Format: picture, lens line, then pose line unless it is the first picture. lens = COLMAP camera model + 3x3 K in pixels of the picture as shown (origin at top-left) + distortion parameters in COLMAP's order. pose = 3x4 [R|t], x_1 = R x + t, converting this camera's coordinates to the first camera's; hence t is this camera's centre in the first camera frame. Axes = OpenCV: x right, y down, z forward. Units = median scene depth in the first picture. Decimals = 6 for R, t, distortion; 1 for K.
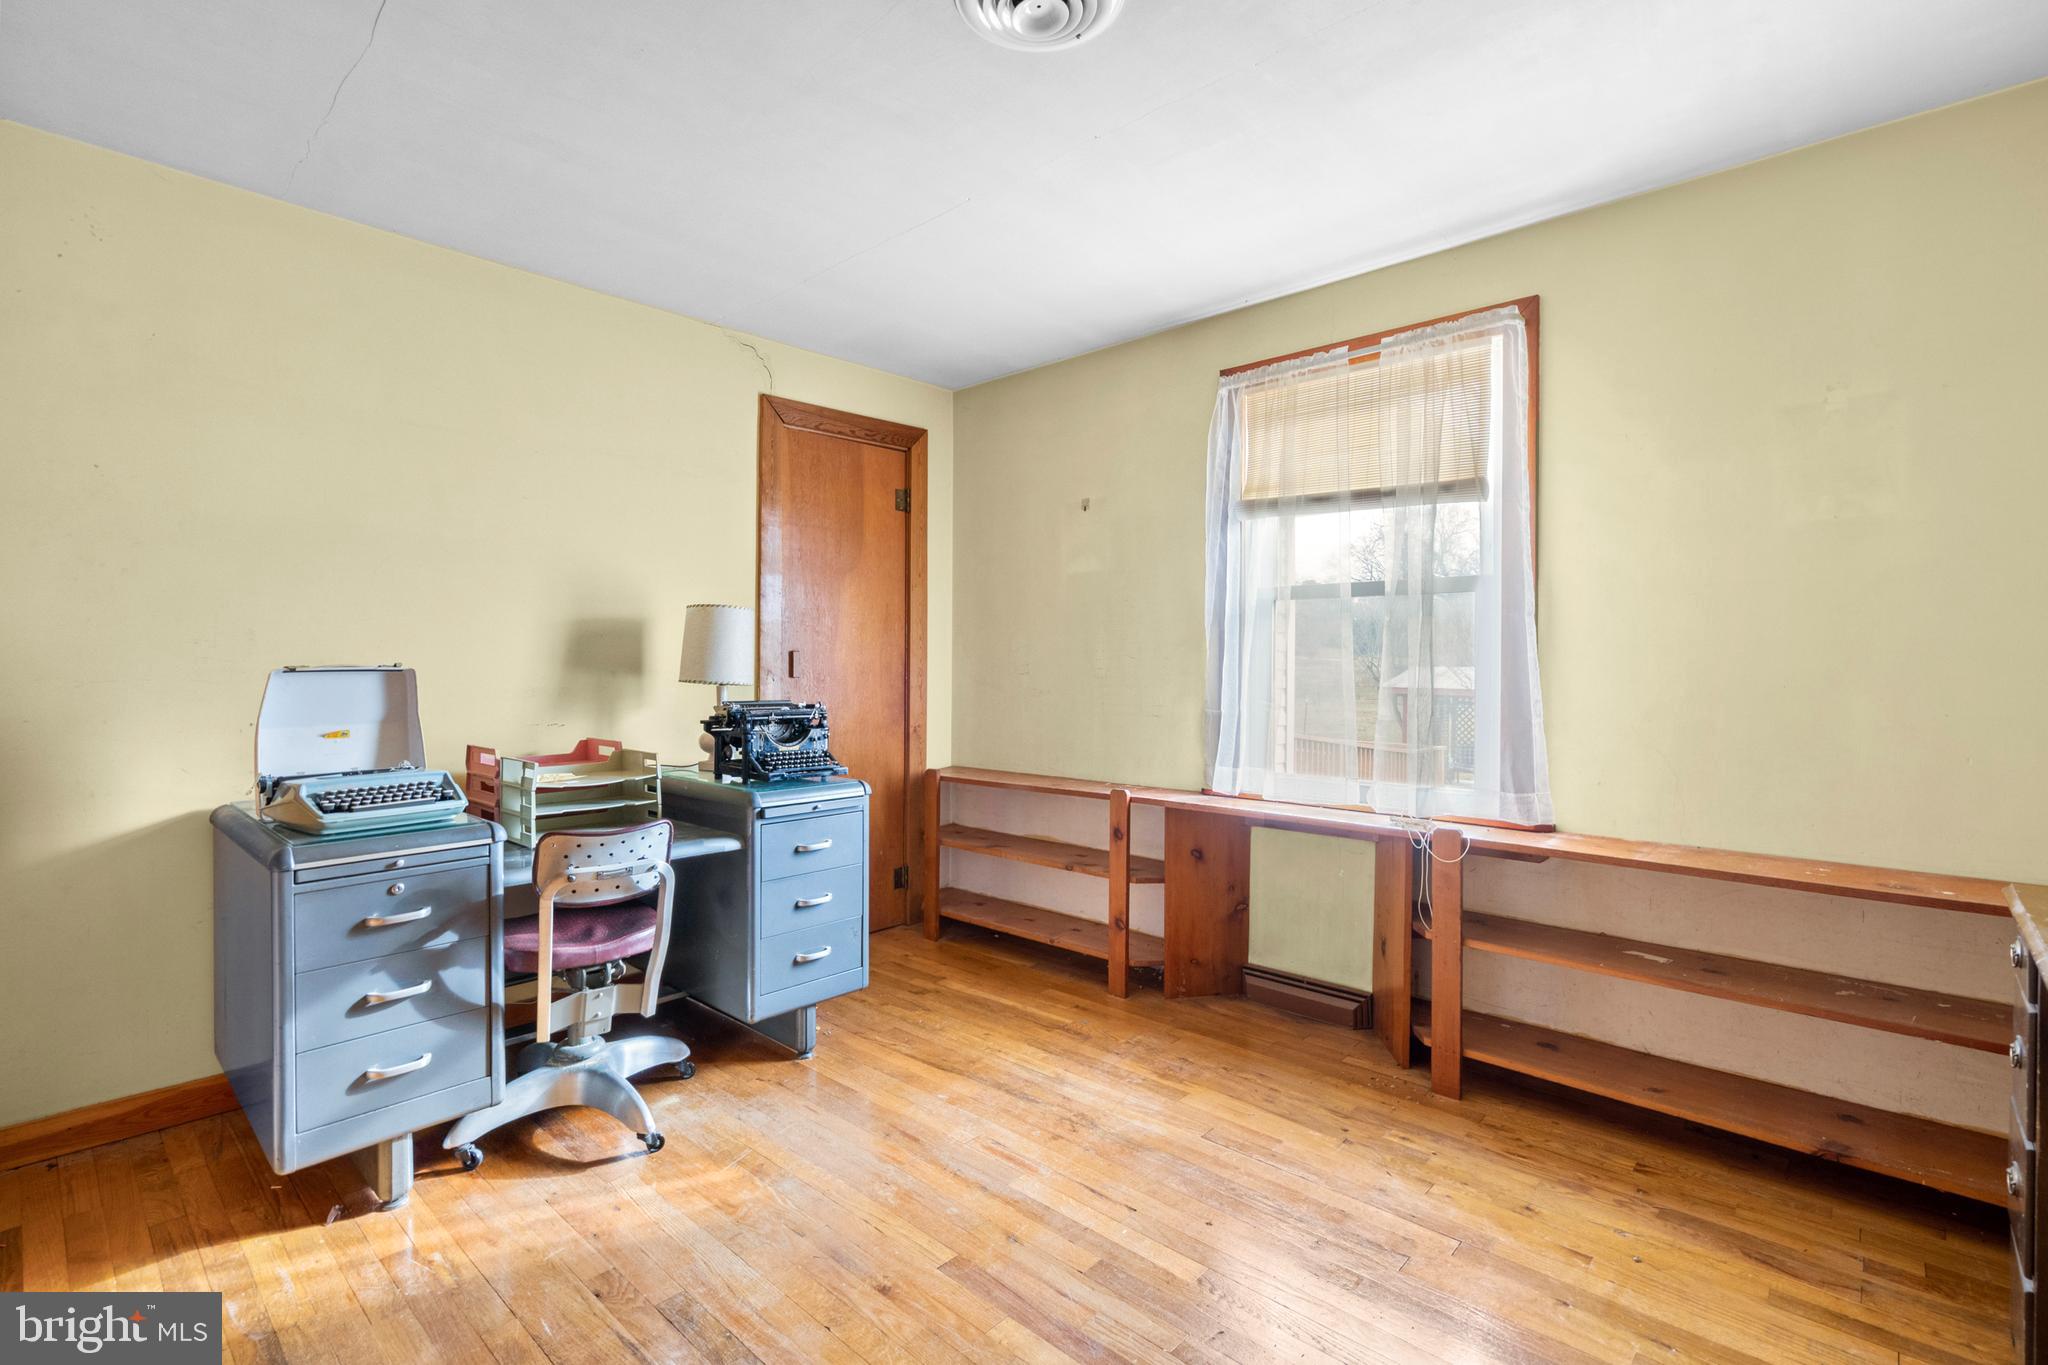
lens RADIAL K [[940.8, 0, 1018.8], [0, 940.8, 674.1], [0, 0, 1]] dist [-0.005663, 0.000262]
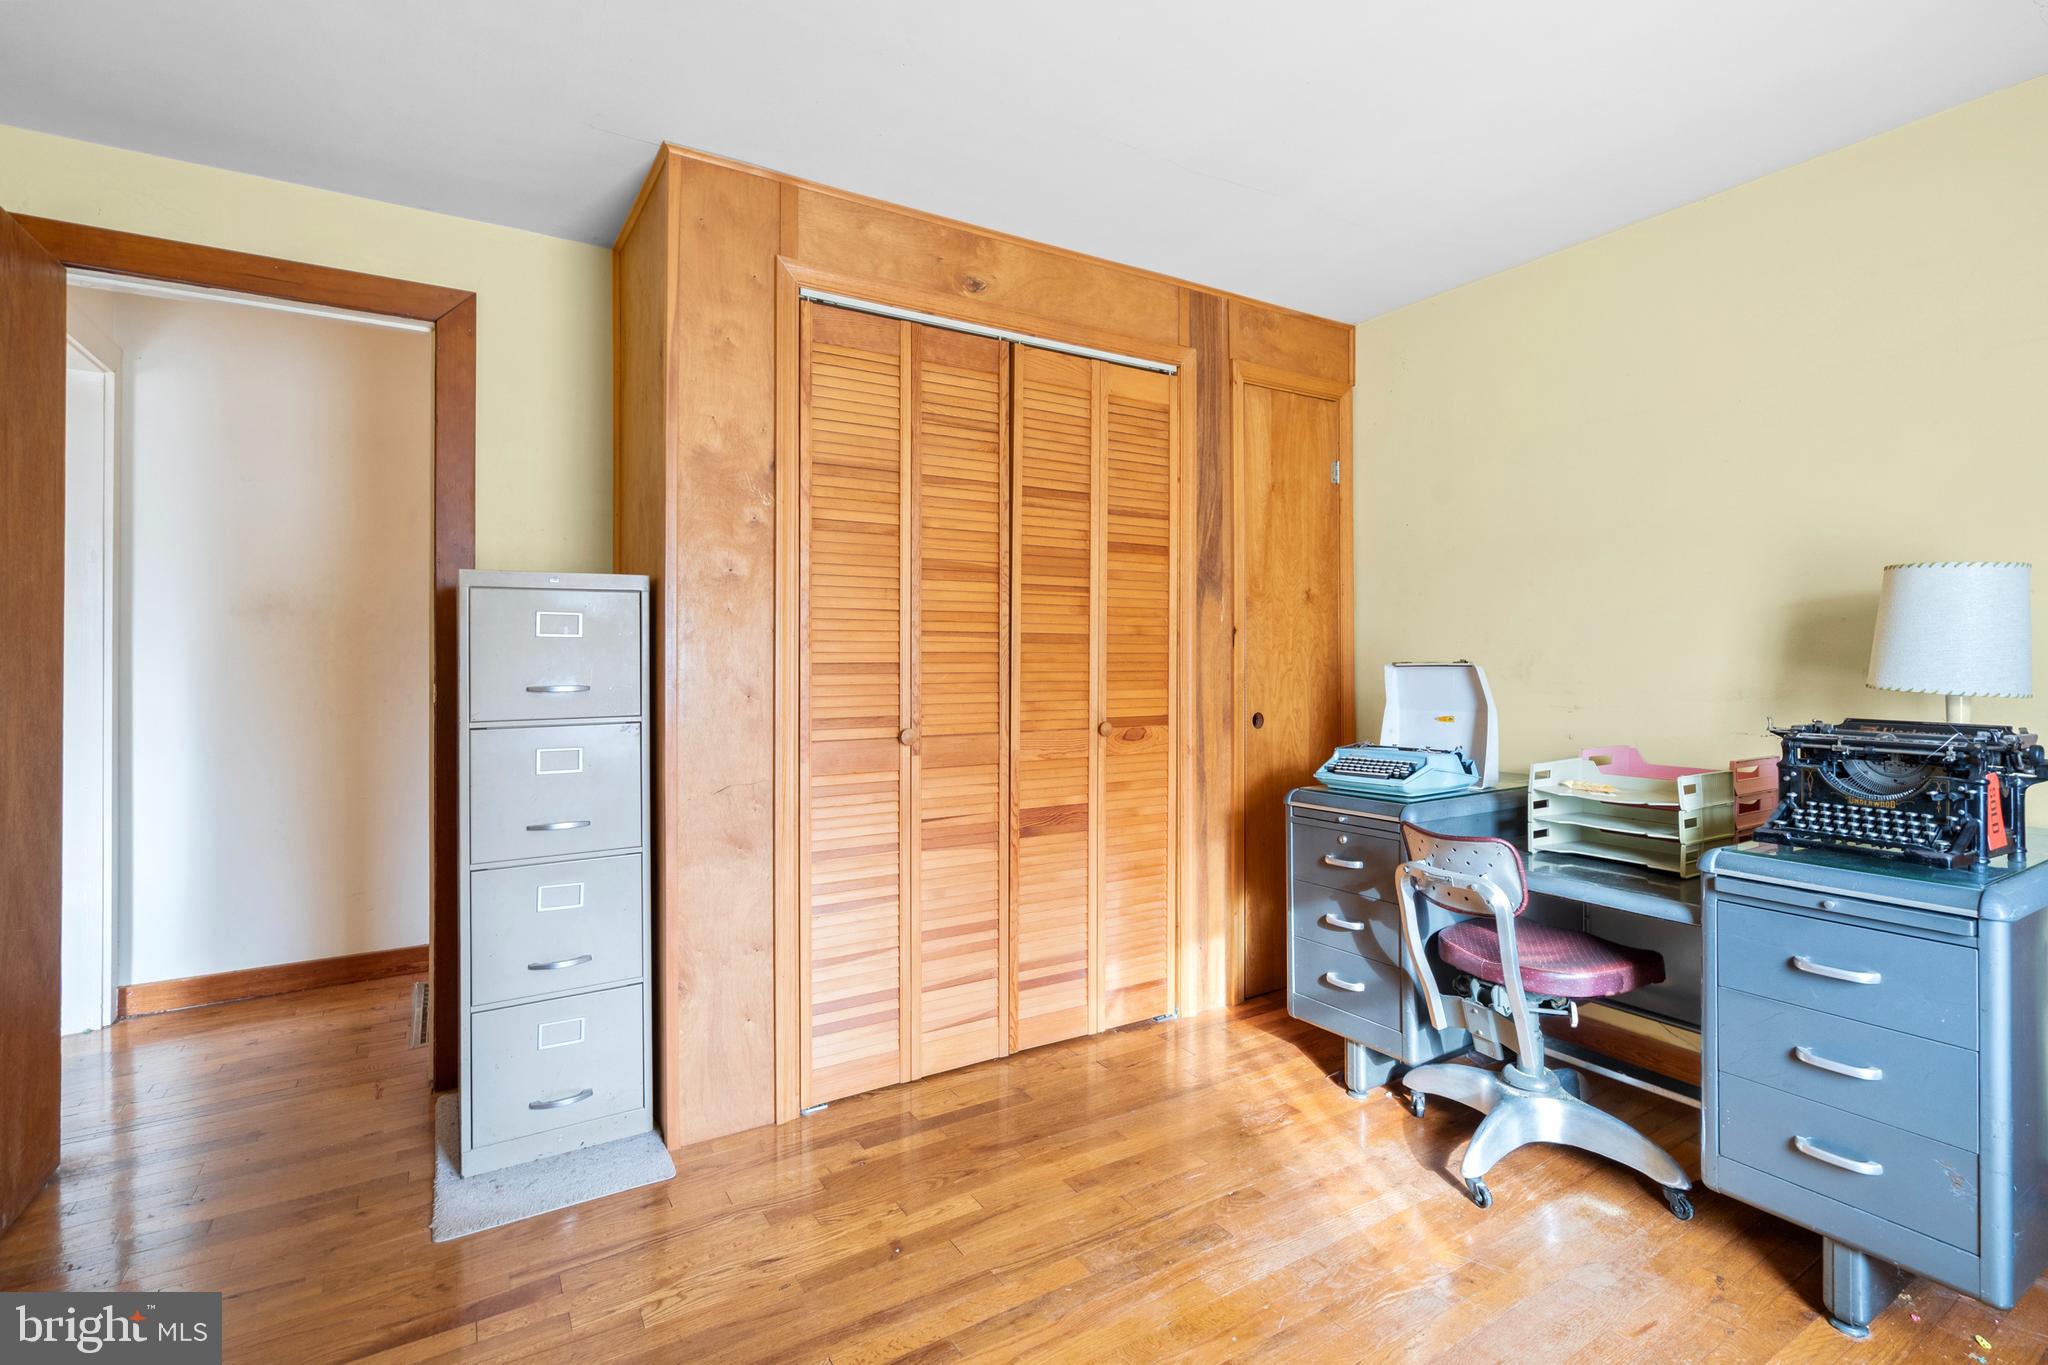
lens RADIAL K [[940.8, 0, 1021.5], [0, 940.8, 667.8], [0, 0, 1]] dist [-0.005663, 0.000262]
pose [[-0.290402, 0.005337, -0.956890, 0.648864], [-0.003733, 0.999971, 0.006710, -0.007954], [0.956897, 0.005520, -0.290374, 0.924400]]
